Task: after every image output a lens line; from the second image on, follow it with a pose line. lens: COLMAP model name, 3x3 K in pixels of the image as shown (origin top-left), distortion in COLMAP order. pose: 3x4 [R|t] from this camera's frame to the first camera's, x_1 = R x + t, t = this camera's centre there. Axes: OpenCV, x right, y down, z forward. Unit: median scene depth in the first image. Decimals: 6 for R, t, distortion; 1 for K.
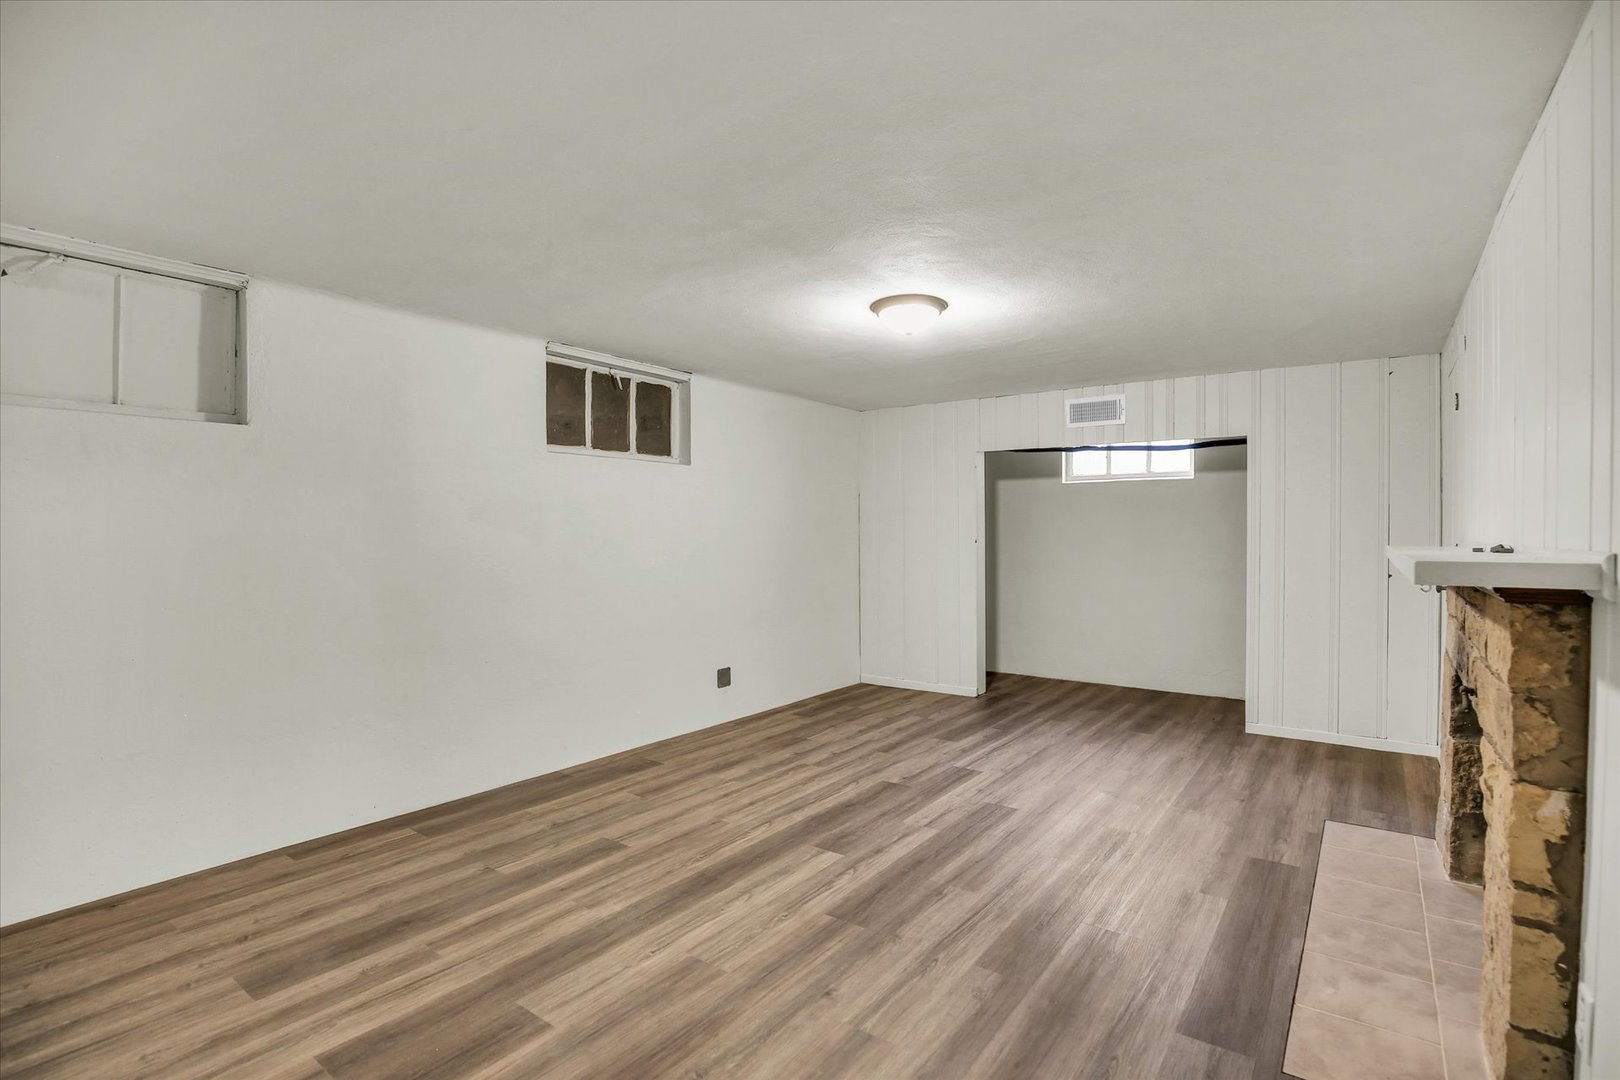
lens RADIAL K [[774.2, 0, 811.0], [0, 774.2, 535.2], [0, 0, 1]] dist [0.000730, -0.000114]
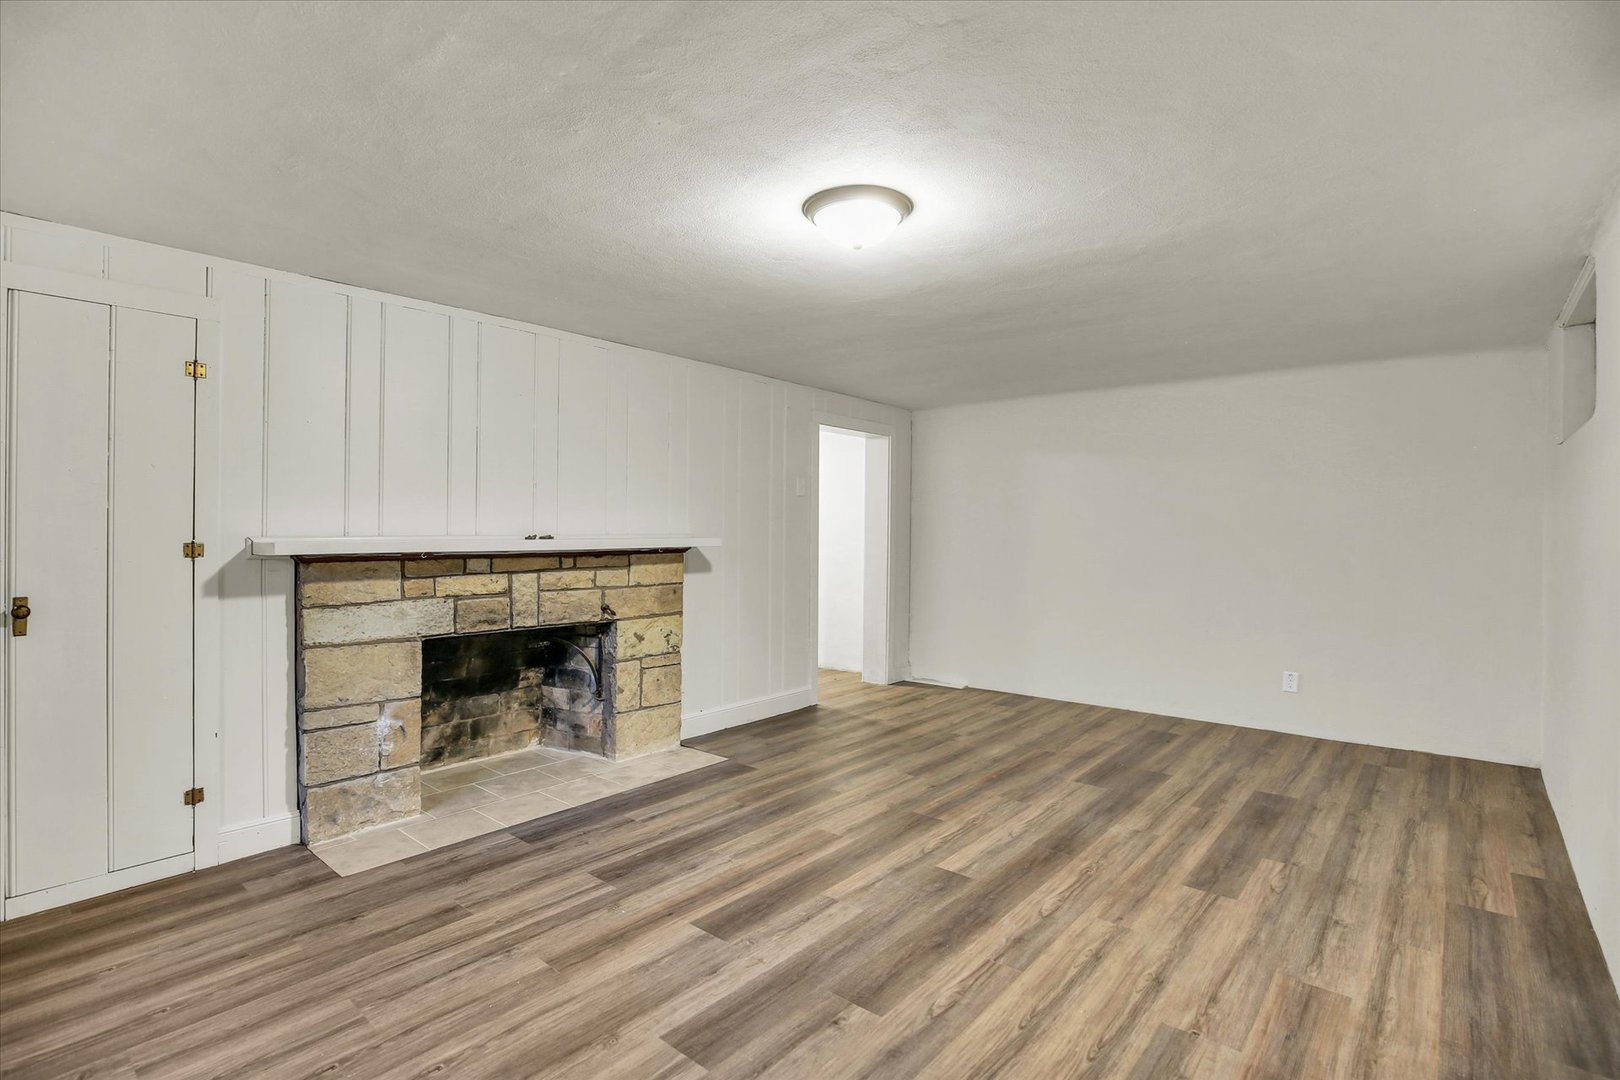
lens RADIAL K [[774.2, 0, 811.0], [0, 774.2, 535.2], [0, 0, 1]] dist [0.000730, -0.000114]
pose [[-0.998483, -0.006762, 0.054635, 0.141028], [-0.006136, 0.999914, 0.011623, -0.001901], [-0.054709, 0.011270, -0.998439, 1.882018]]
